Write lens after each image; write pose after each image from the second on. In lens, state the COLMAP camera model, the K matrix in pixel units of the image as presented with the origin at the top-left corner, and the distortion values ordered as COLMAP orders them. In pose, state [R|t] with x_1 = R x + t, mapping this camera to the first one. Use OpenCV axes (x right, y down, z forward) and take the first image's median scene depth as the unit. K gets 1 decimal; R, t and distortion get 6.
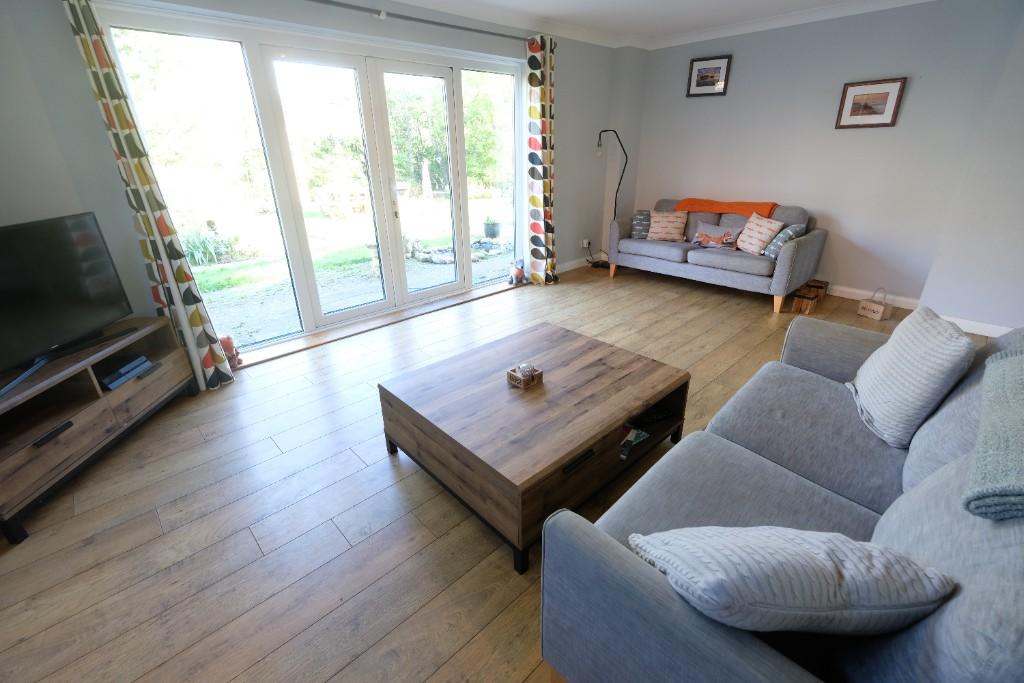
lens RADIAL K [[447.3, 0, 513.8], [0, 447.3, 340.2], [0, 0, 1]] dist [0.000195, -0.000368]
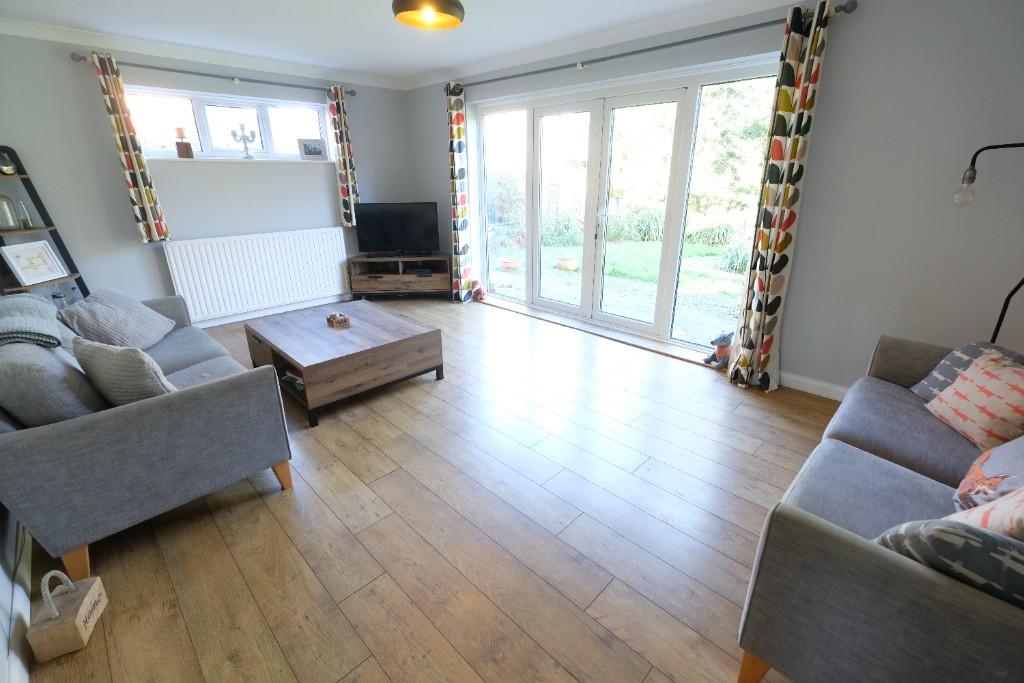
lens RADIAL K [[447.3, 0, 514.0], [0, 447.3, 338.0], [0, 0, 1]] dist [0.000195, -0.000368]
pose [[0.032312, 0.356970, -0.933557, 0.951267], [-0.396278, 0.862067, 0.315918, -0.377491], [0.917562, 0.359740, 0.169314, 0.819097]]
